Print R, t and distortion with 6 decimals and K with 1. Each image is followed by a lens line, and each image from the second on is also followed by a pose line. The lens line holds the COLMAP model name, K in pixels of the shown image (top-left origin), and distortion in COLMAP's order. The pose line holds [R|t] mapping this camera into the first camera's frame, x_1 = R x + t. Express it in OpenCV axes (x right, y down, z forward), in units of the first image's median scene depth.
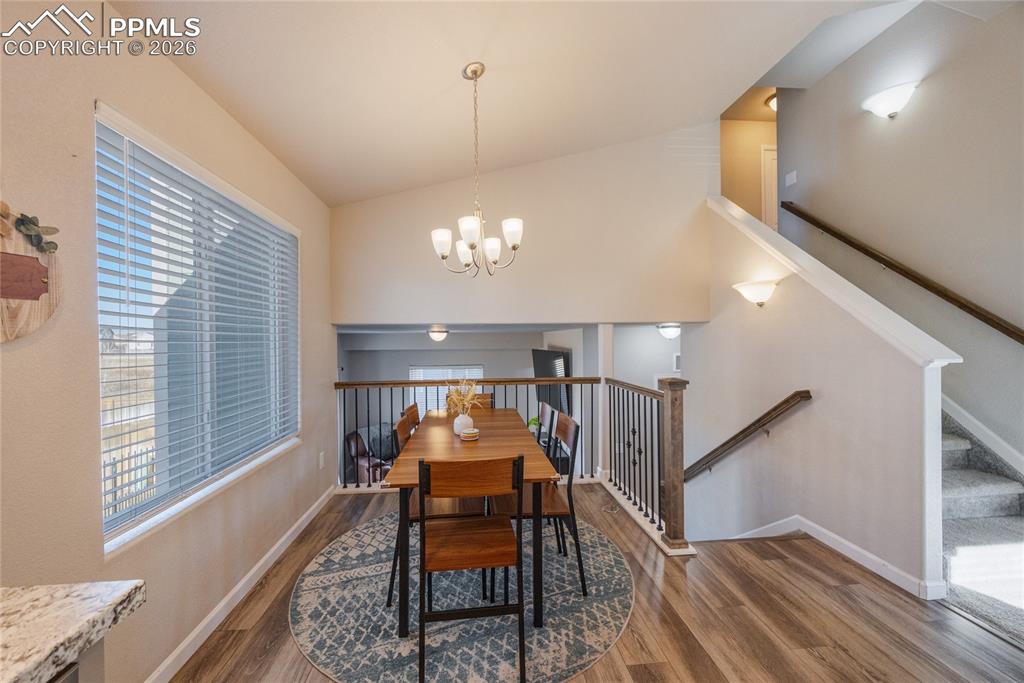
lens RADIAL K [[395.8, 0, 503.9], [0, 395.8, 339.3], [0, 0, 1]] dist [-0.001325, -0.000041]
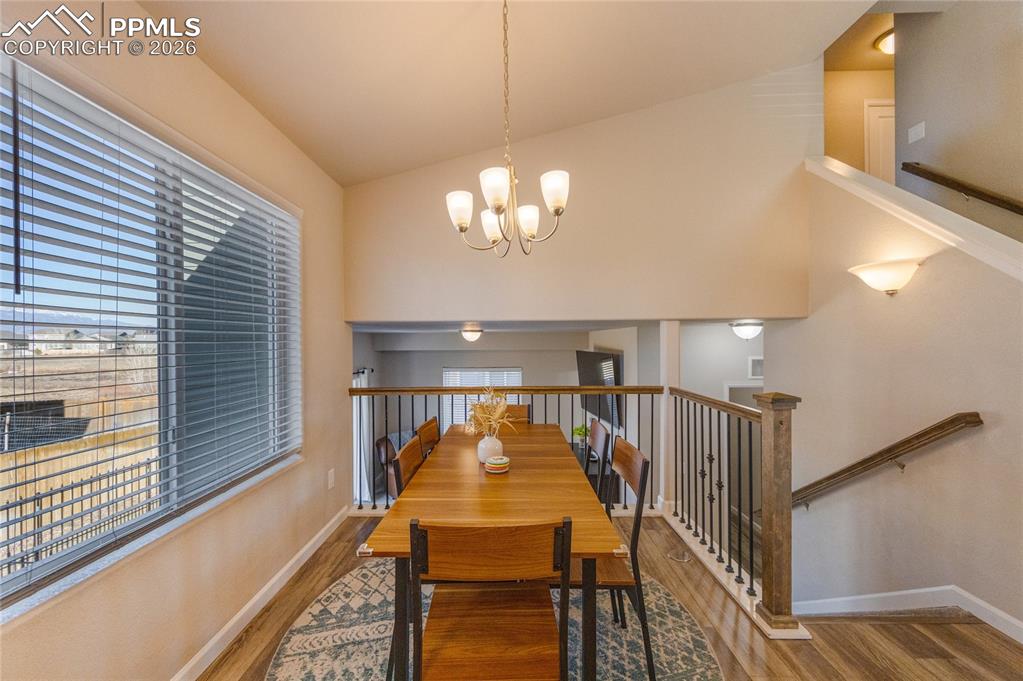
lens RADIAL K [[406.4, 0, 496.1], [0, 406.4, 346.6], [0, 0, 1]] dist [-0.013861, 0.000002]
pose [[0.992840, 0.003497, -0.119399, 0.003448], [-0.001360, 0.999838, 0.017971, -0.000213], [0.119442, -0.017680, 0.992684, 0.199371]]
